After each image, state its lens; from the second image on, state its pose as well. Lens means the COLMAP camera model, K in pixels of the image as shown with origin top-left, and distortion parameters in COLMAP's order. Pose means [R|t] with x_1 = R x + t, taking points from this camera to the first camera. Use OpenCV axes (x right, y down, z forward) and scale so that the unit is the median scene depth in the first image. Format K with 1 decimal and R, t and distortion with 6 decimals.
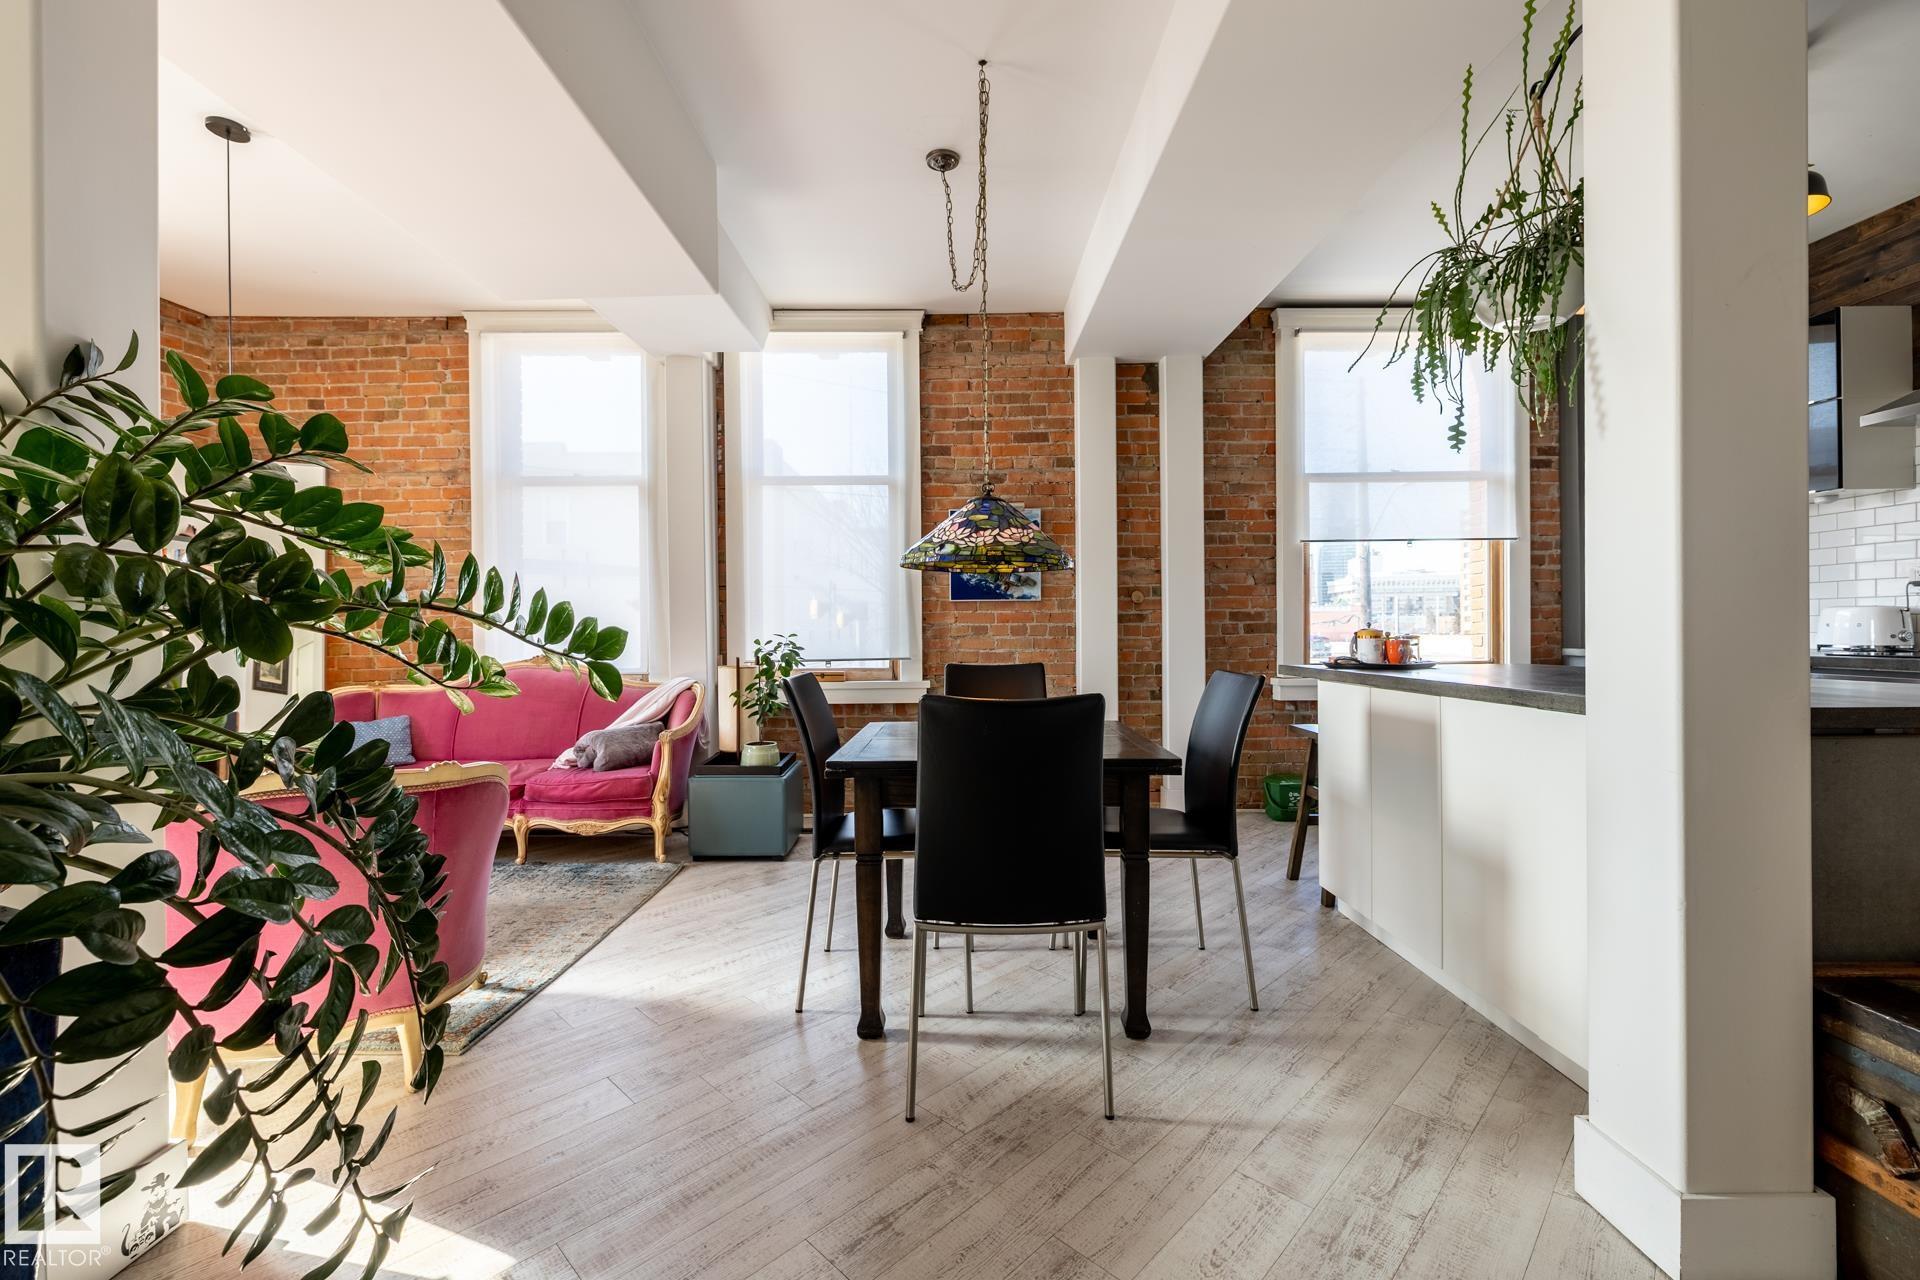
lens RADIAL K [[822.7, 0, 964.3], [0, 822.7, 626.8], [0, 0, 1]] dist [-0.001286, 0.000742]
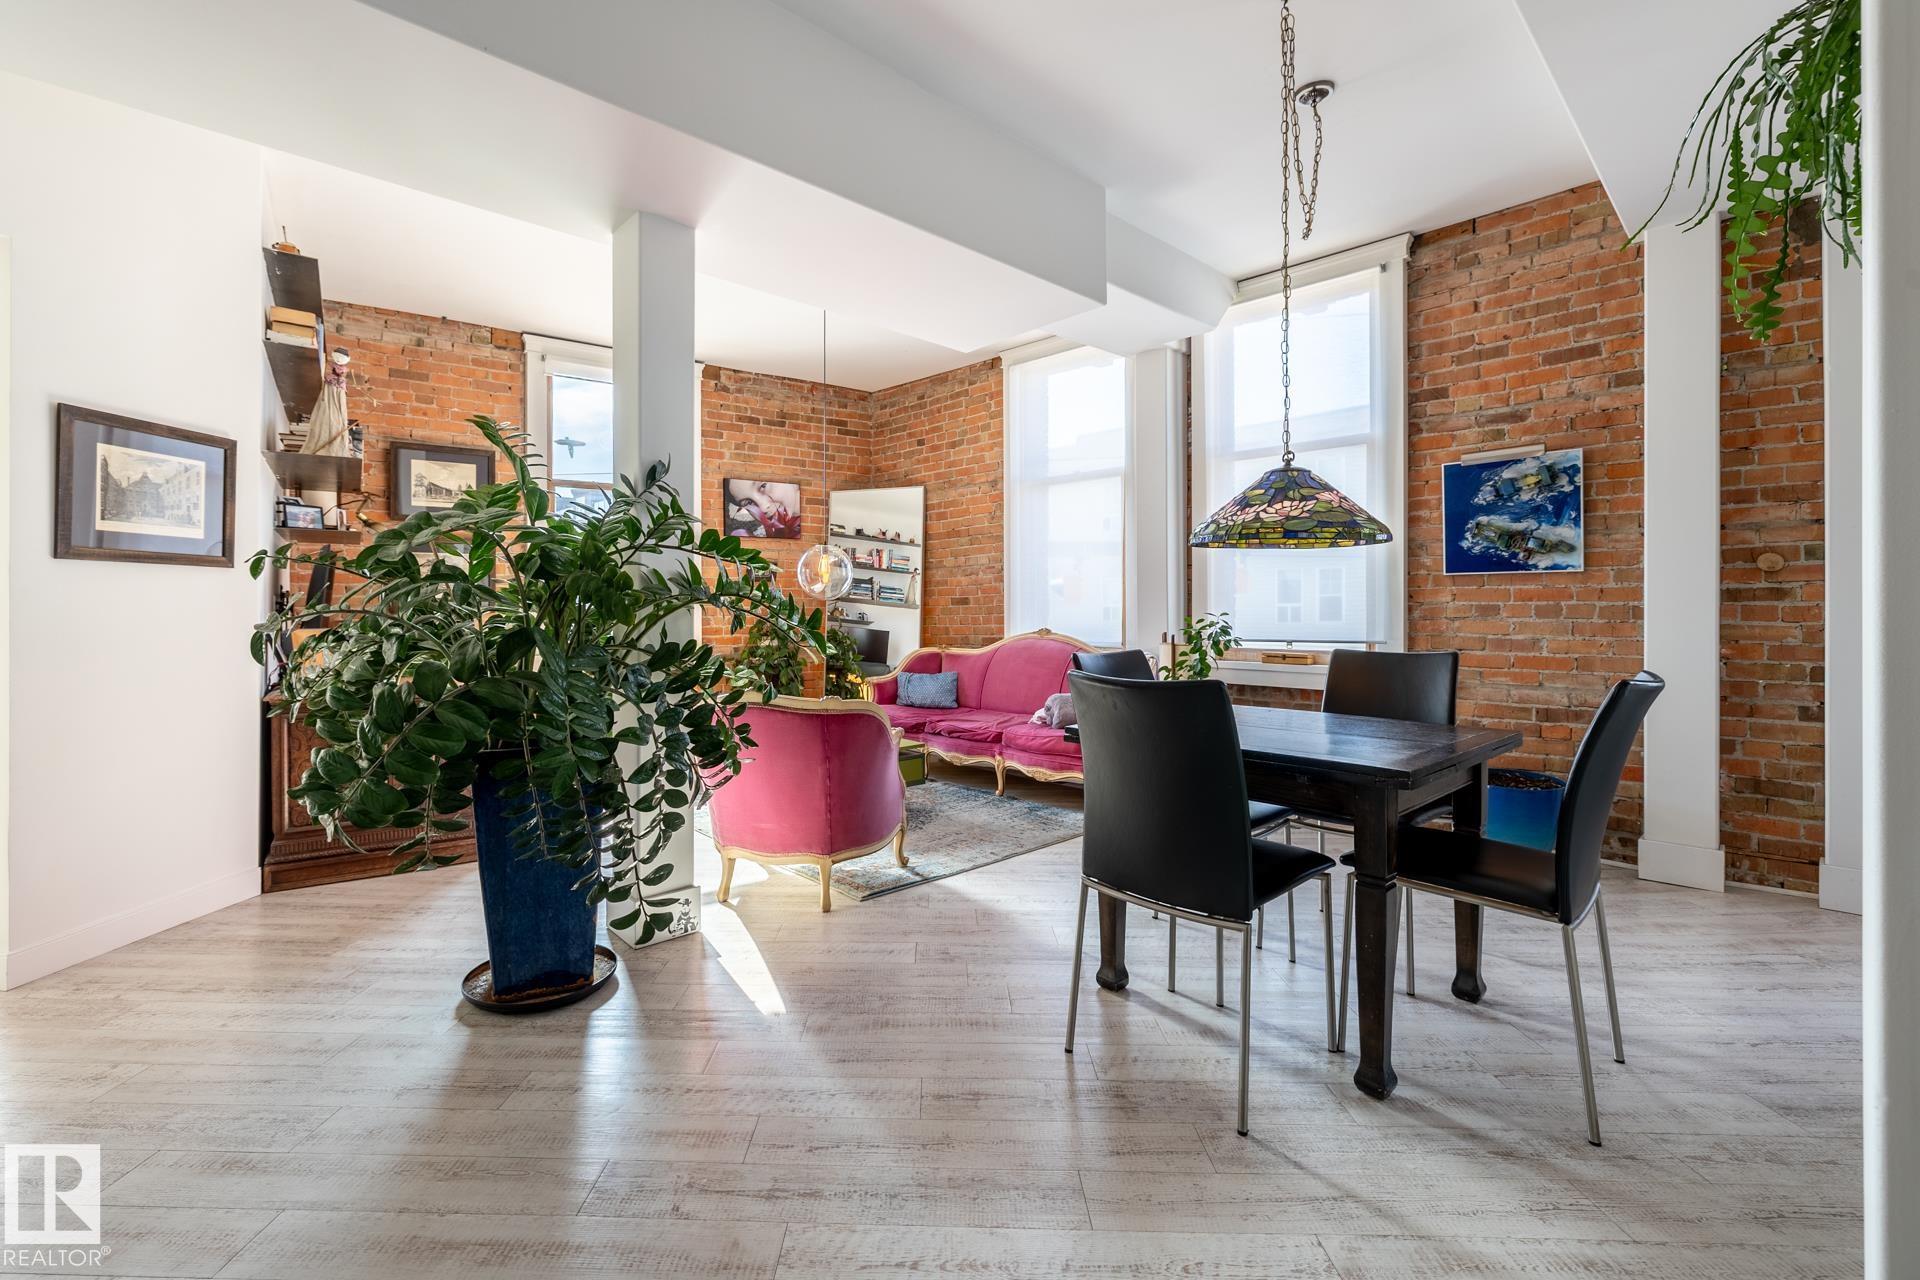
lens RADIAL K [[871.6, 0, 912.5], [0, 871.6, 594.8], [0, 0, 1]] dist [0.000841, -0.001298]
pose [[0.659819, -0.004228, -0.751413, 0.287941], [-0.001444, 0.999975, -0.006894, -0.004488], [0.751423, 0.005633, 0.659797, 0.024678]]
